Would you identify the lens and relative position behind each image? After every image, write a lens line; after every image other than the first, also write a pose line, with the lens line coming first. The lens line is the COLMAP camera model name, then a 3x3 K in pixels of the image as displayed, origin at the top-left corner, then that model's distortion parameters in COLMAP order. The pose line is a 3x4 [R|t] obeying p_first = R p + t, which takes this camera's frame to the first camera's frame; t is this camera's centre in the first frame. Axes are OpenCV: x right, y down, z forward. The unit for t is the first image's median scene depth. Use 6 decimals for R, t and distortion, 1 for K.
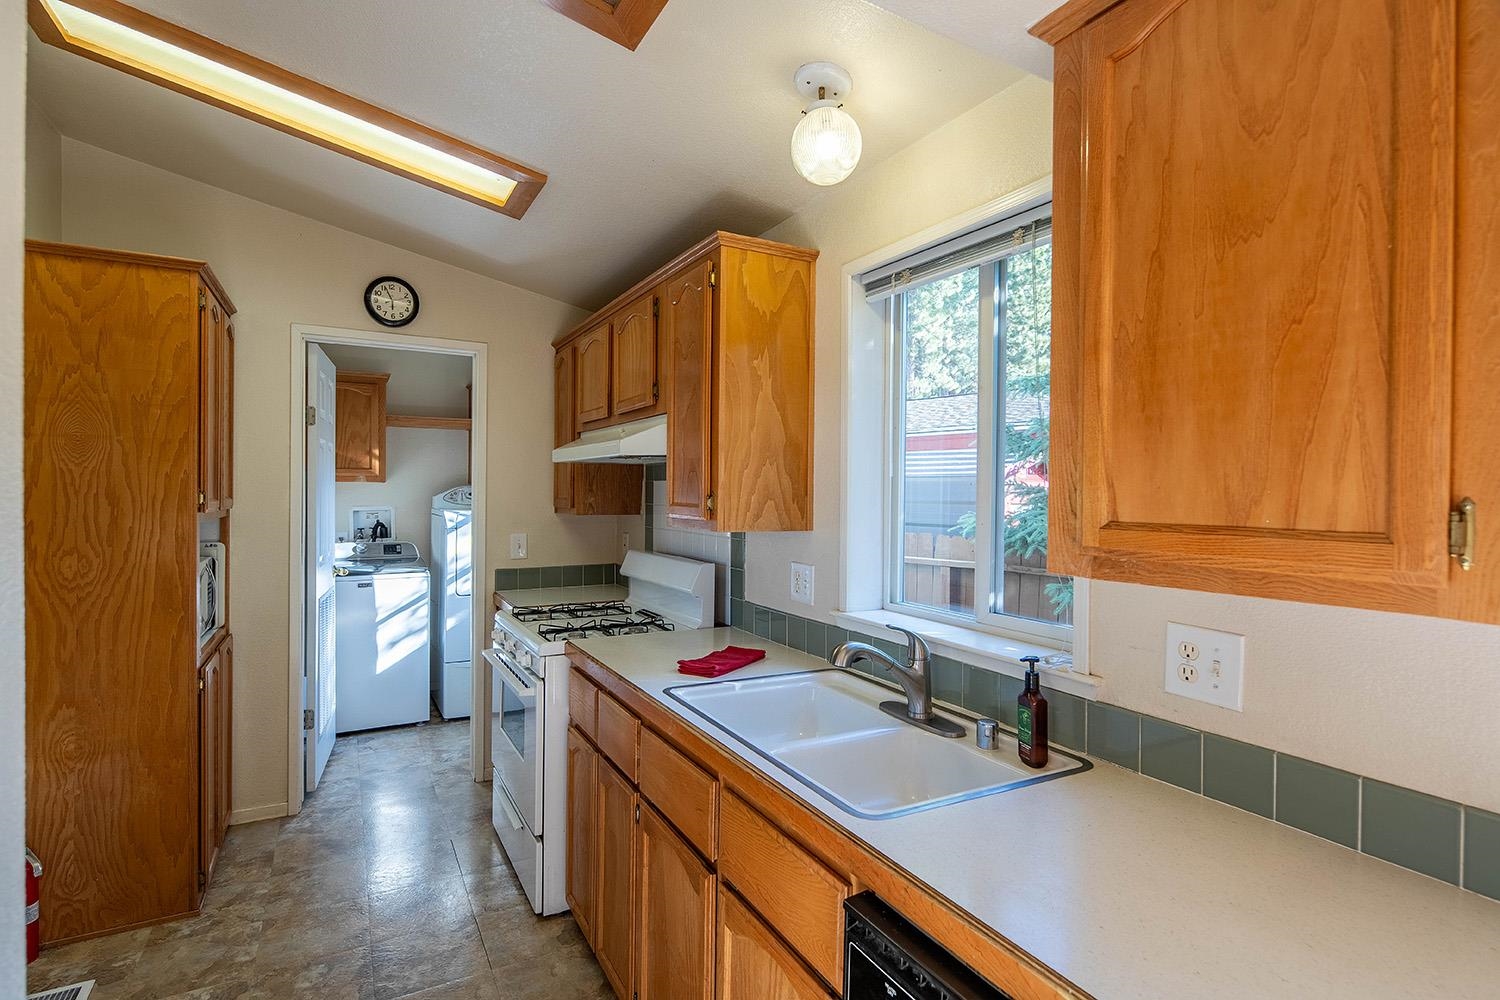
lens RADIAL K [[731.0, 0, 747.2], [0, 731.0, 496.5], [0, 0, 1]] dist [0.001480, -0.002087]
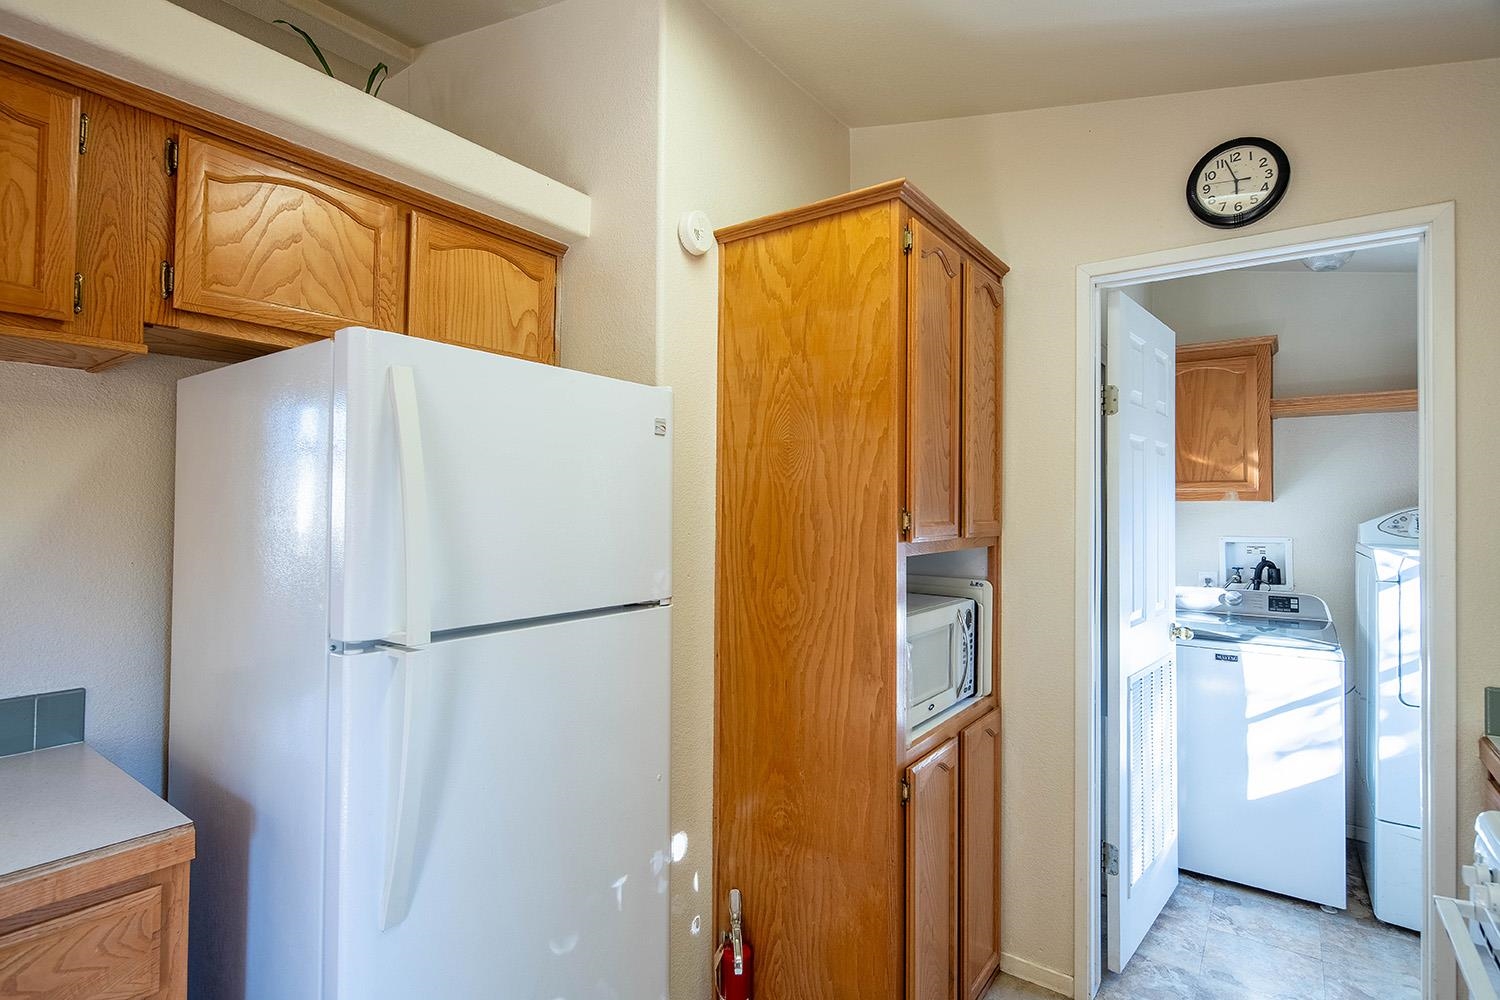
lens RADIAL K [[731.0, 0, 747.2], [0, 731.0, 496.5], [0, 0, 1]] dist [0.001480, -0.002087]
pose [[0.415861, -0.019794, -0.909213, -0.130310], [-0.011567, 0.999567, -0.027052, -0.000266], [0.909355, 0.021767, 0.415452, 0.423732]]
